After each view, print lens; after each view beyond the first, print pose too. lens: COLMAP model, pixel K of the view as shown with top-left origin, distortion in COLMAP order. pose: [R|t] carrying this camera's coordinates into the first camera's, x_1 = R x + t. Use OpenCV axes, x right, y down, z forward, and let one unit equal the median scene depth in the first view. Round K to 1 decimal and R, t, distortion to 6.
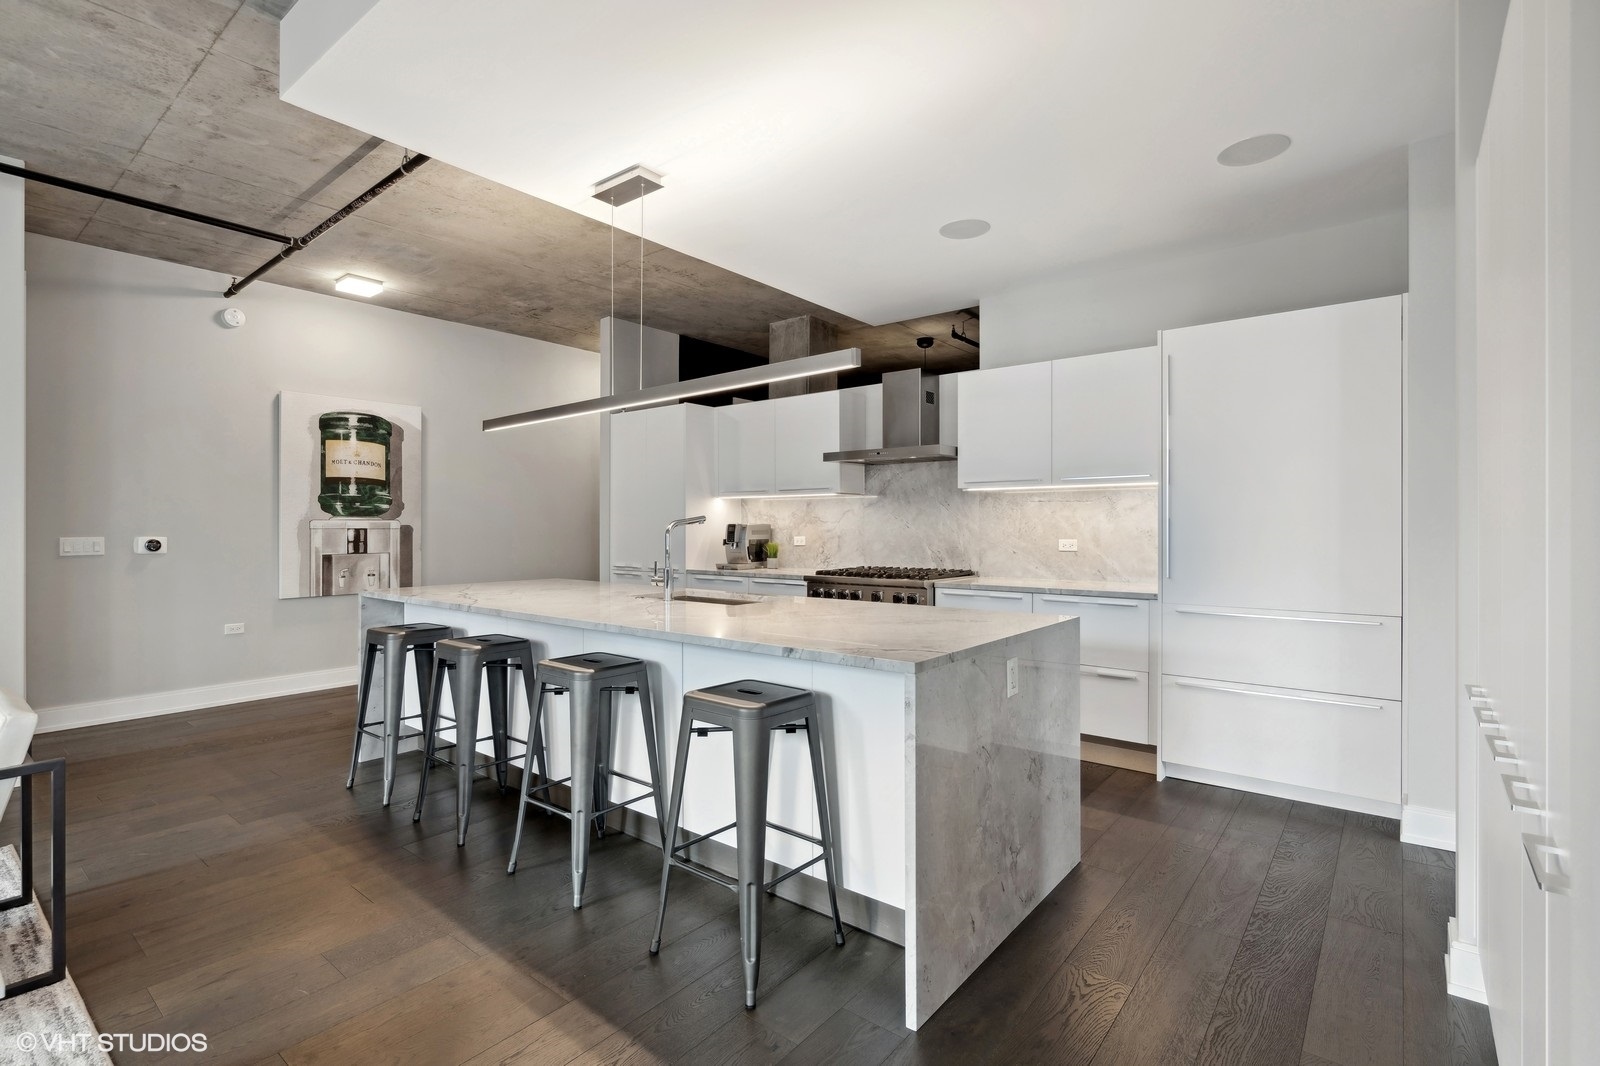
lens RADIAL K [[737.3, 0, 797.8], [0, 737.3, 524.2], [0, 0, 1]] dist [0.002235, 0.000392]
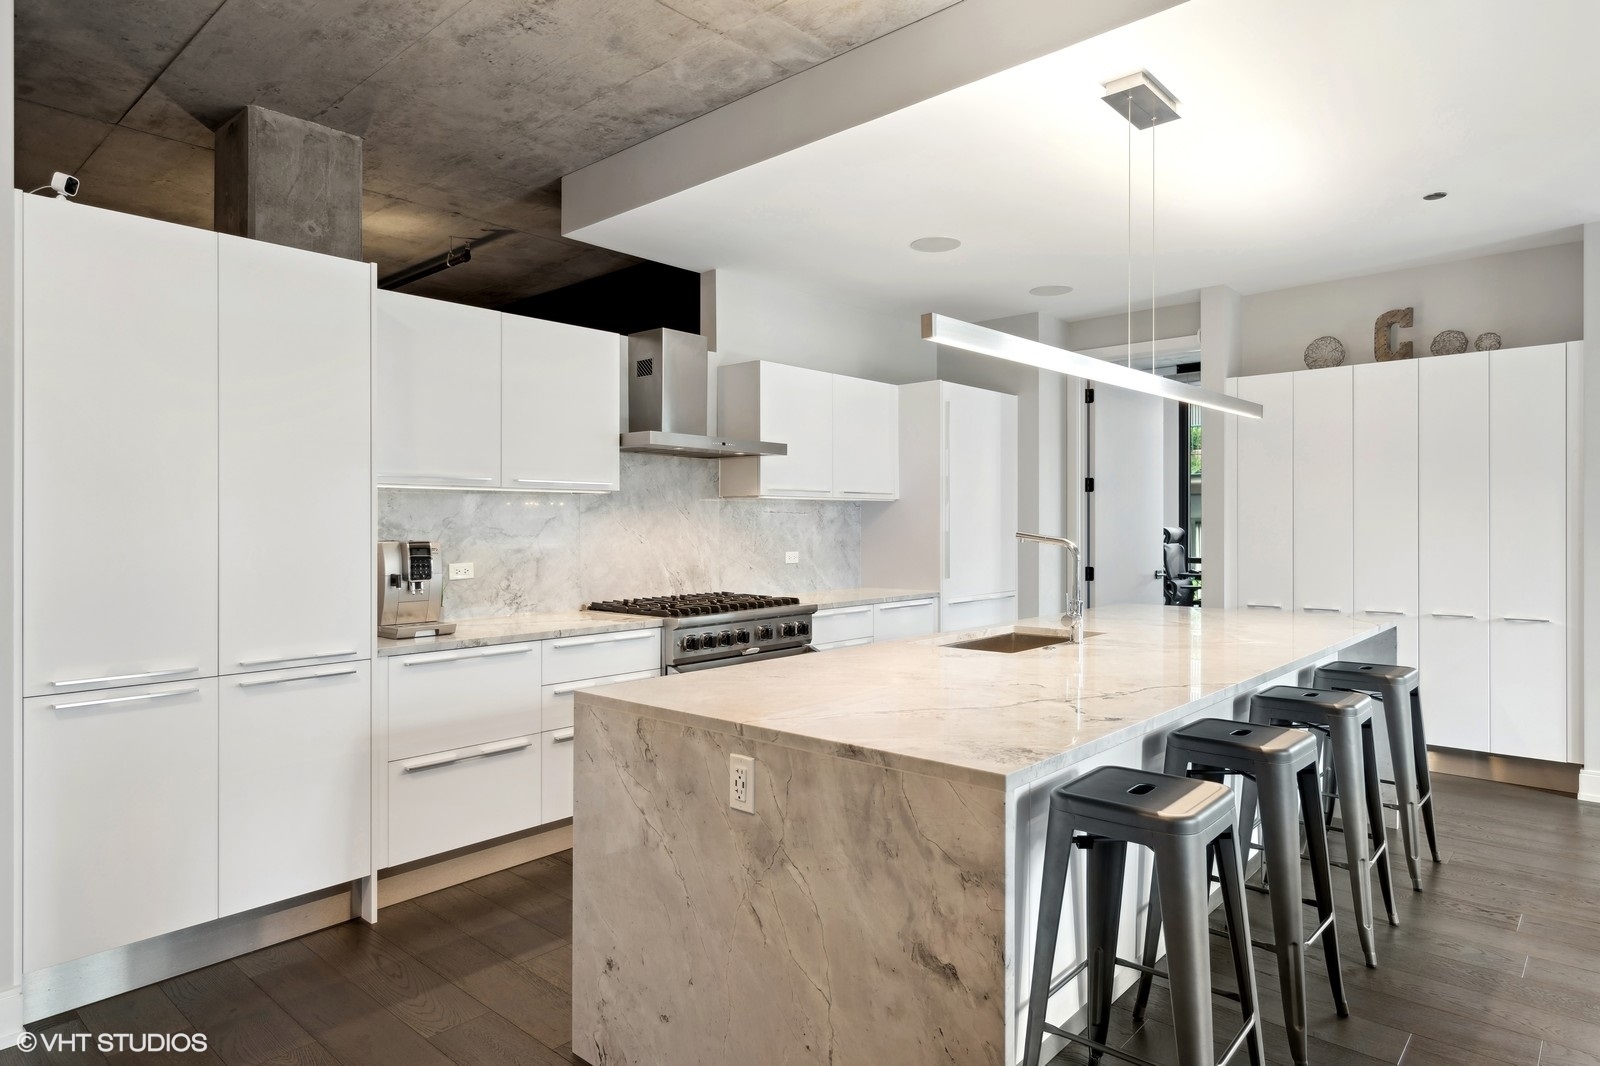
lens RADIAL K [[926.5, 0, 797.5], [0, 926.5, 530.6], [0, 0, 1]] dist [-0.000717, -0.000056]
pose [[0.055913, -0.001174, 0.998435, -0.767499], [0.006753, 0.999977, 0.000798, -0.007222], [-0.998413, 0.006698, 0.055920, 0.814796]]
